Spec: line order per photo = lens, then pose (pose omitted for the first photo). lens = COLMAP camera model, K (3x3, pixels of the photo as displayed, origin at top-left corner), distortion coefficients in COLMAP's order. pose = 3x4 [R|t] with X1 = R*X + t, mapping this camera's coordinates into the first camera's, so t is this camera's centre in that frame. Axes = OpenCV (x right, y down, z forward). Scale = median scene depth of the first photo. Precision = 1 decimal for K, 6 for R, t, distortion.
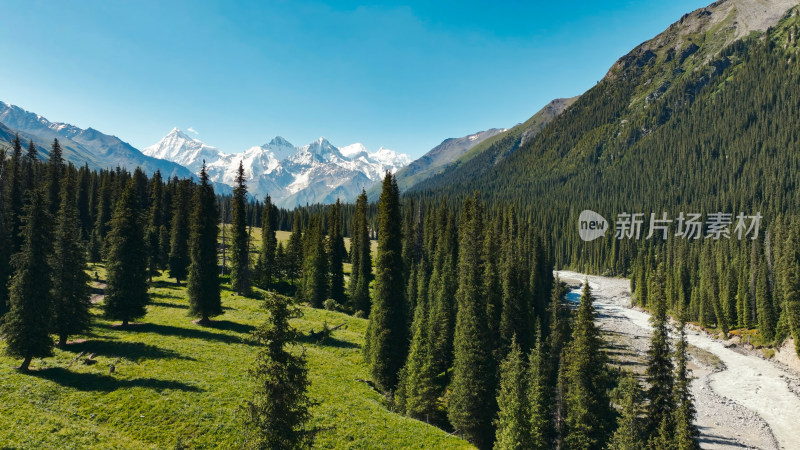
lens RADIAL K [[594.9, 0, 401.6], [0, 594.9, 225.1], [0, 0, 1]] dist [-0.000073, -0.003565]
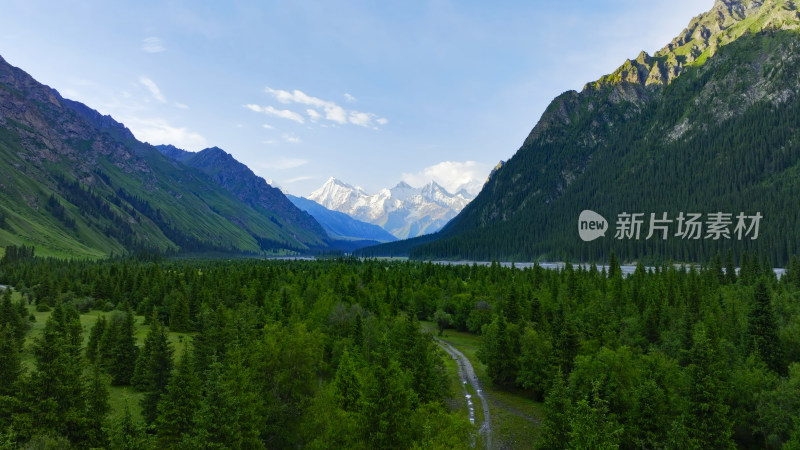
lens RADIAL K [[594.9, 0, 406.9], [0, 594.9, 224.0], [0, 0, 1]] dist [-0.000073, -0.003565]
pose [[0.977096, -0.021267, -0.211733, 0.131794], [0.015462, 0.999459, -0.029032, -0.006226], [0.212236, 0.025094, 0.976896, -0.491092]]
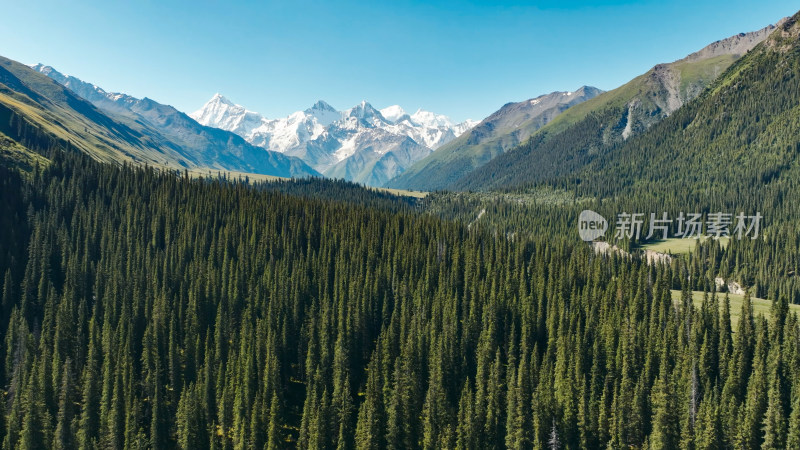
lens RADIAL K [[594.9, 0, 399.1], [0, 594.9, 227.0], [0, 0, 1]] dist [-0.000073, -0.003565]
pose [[0.998311, -0.002906, -0.058025, -0.025618], [0.006843, 0.997678, 0.067765, -0.007055], [0.057693, -0.068048, 0.996013, 0.010548]]
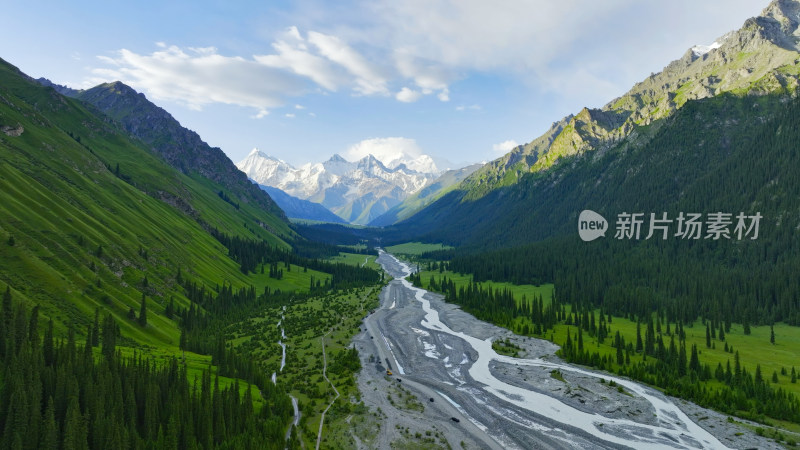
lens RADIAL K [[594.9, 0, 399.9], [0, 594.9, 225.8], [0, 0, 1]] dist [-0.000073, -0.003565]
pose [[0.996534, -0.010842, -0.082475, 0.045131], [0.012024, 0.999832, 0.013853, -0.013289], [0.082311, -0.014796, 0.996497, -0.343022]]
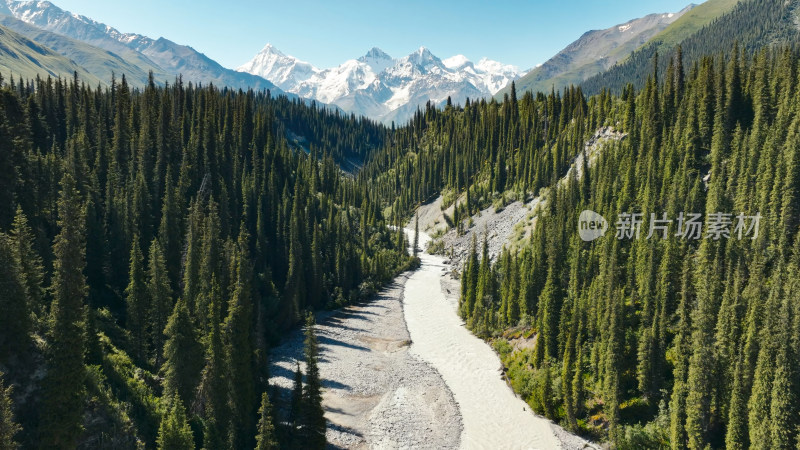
lens RADIAL K [[594.9, 0, 398.5], [0, 594.9, 226.1], [0, 0, 1]] dist [-0.000073, -0.003565]
pose [[0.985574, 0.007040, -0.169096, -0.020273], [0.016138, 0.990673, 0.135305, -0.001640], [0.168472, -0.136082, 0.976268, 0.101708]]
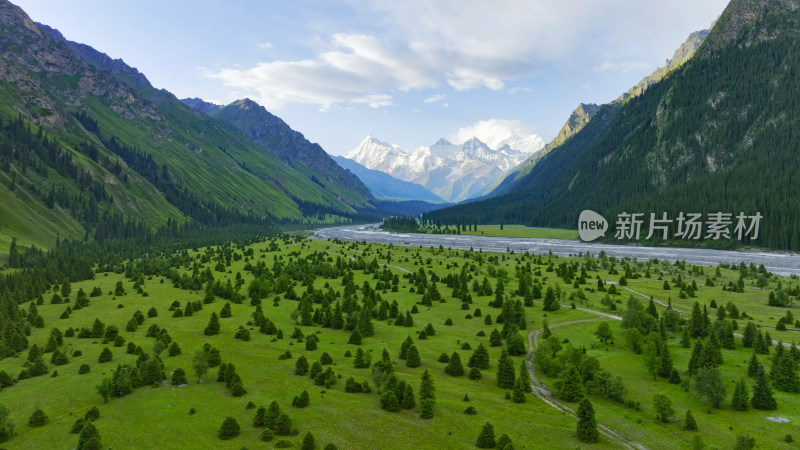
lens RADIAL K [[594.9, 0, 405.0], [0, 594.9, 223.6], [0, 0, 1]] dist [-0.000073, -0.003565]
pose [[0.961717, -0.020270, -0.273293, 0.102816], [0.031560, 0.998818, 0.036980, -0.007573], [0.272221, -0.044190, 0.961220, -0.436068]]
